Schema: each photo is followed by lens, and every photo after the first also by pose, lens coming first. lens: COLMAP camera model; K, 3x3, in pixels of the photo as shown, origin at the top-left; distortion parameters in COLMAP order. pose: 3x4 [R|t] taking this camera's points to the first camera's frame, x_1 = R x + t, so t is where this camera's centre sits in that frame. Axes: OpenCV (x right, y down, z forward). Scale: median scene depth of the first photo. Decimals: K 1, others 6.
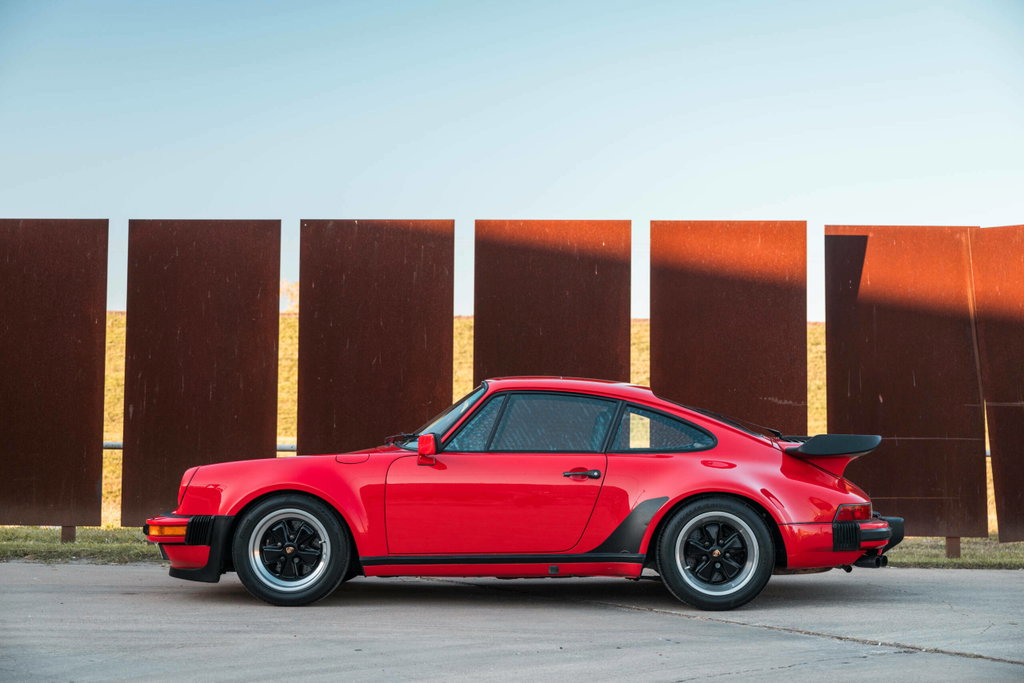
lens RADIAL K [[1506.5, 0, 516.1], [0, 1506.5, 342.4], [0, 0, 1]] dist [0.007863, 0.000000]
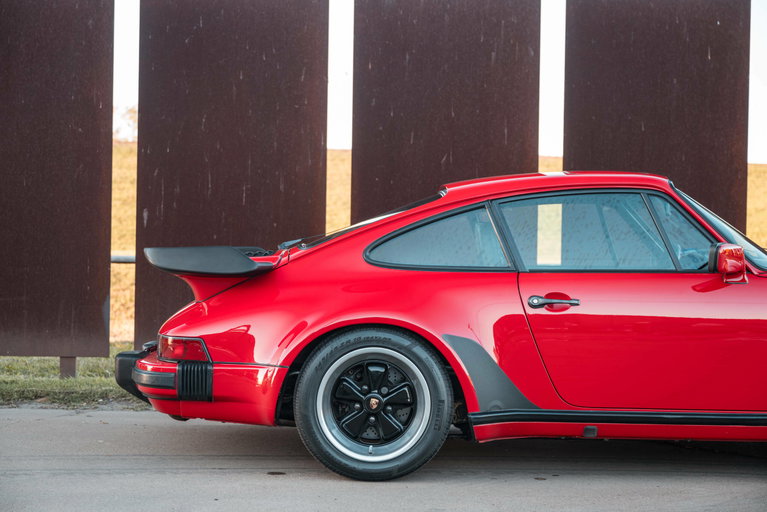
lens RADIAL K [[1258.5, 0, 383.9], [0, 1258.5, 255.6], [0, 0, 1]] dist [0.010732, 0.000000]
pose [[0.995852, 0.007283, 0.090693, -0.190237], [-0.013147, 0.997849, 0.064228, 0.021318], [-0.090030, -0.065154, 0.993806, 0.311940]]
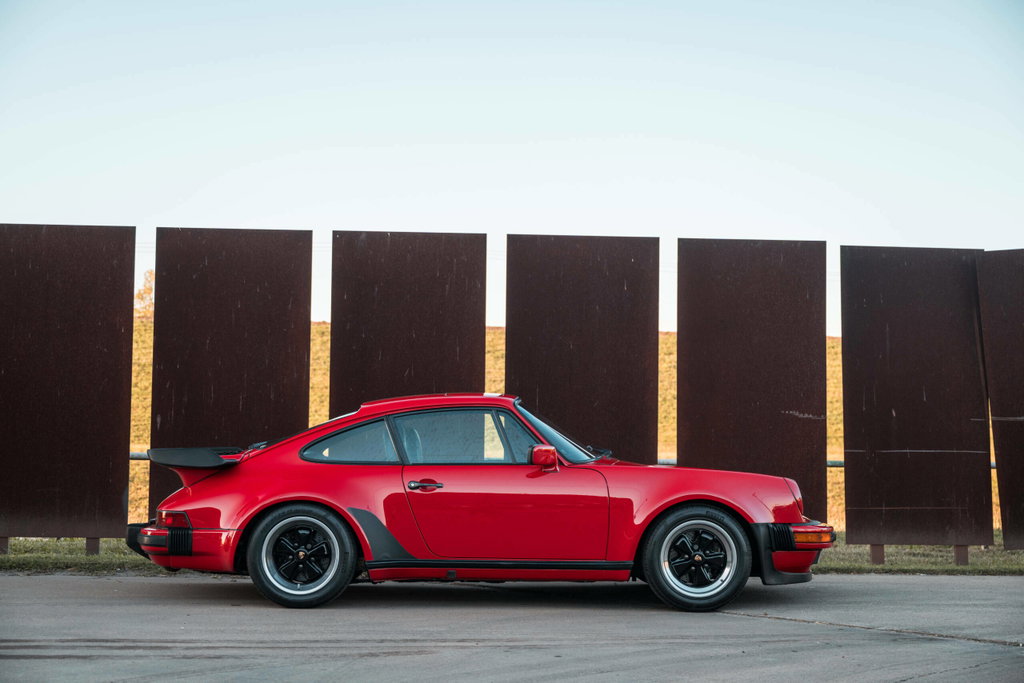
lens RADIAL K [[1528.4, 0, 513.5], [0, 1528.4, 349.8], [0, 0, 1]] dist [0.009070, 0.000000]
pose [[0.993898, 0.009893, 0.109859, -0.136050], [-0.009938, 0.999951, -0.000139, -0.003471], [-0.109855, -0.000954, 0.993947, -0.023319]]
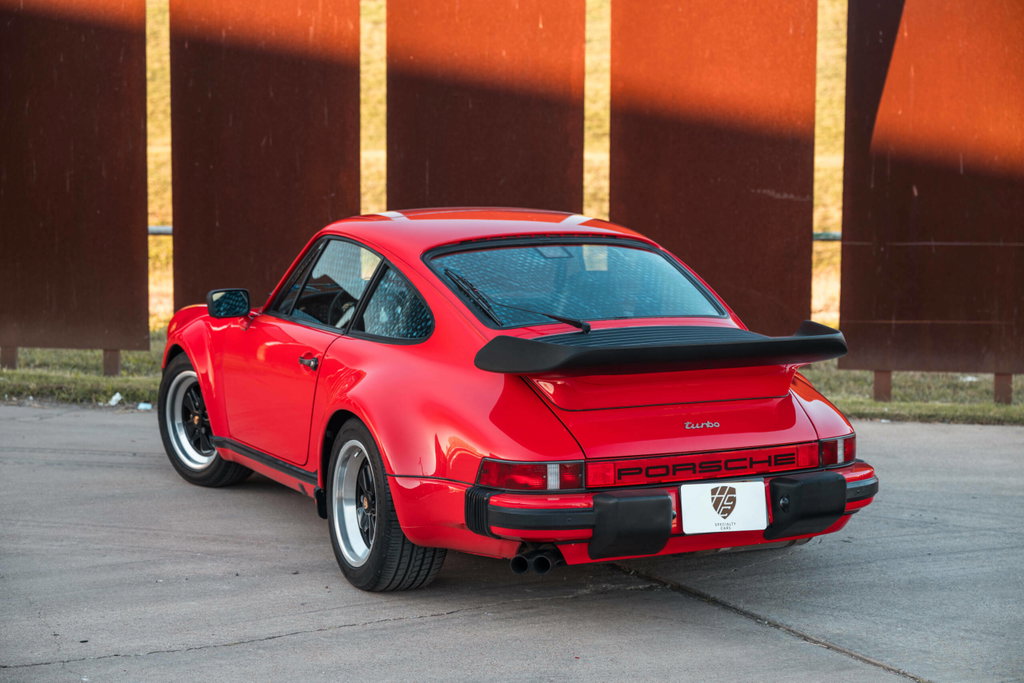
lens RADIAL K [[2096.6, 0, 509.1], [0, 2096.6, 344.9], [0, 0, 1]] dist [0.000989, 0.000000]
pose [[0.988972, 0.011439, -0.147662, 0.196242], [0.012298, 0.987227, 0.158845, -0.055506], [0.147593, -0.158909, 0.976199, -0.066982]]
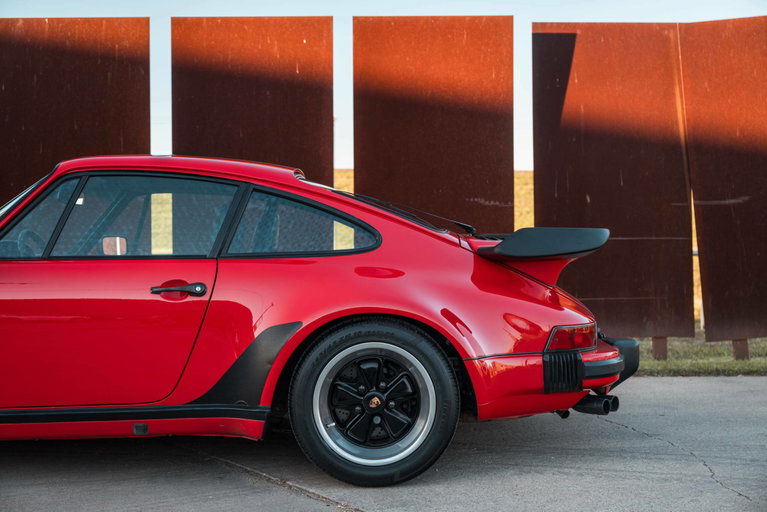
lens RADIAL K [[928.0, 0, 379.2], [0, 928.0, 256.0], [0, 0, 1]] dist [0.002528, 0.000000]
pose [[0.999152, -0.013364, 0.038950, 0.080838], [0.010503, 0.997296, 0.072737, 0.029126], [-0.039816, -0.072266, 0.996590, 0.395885]]
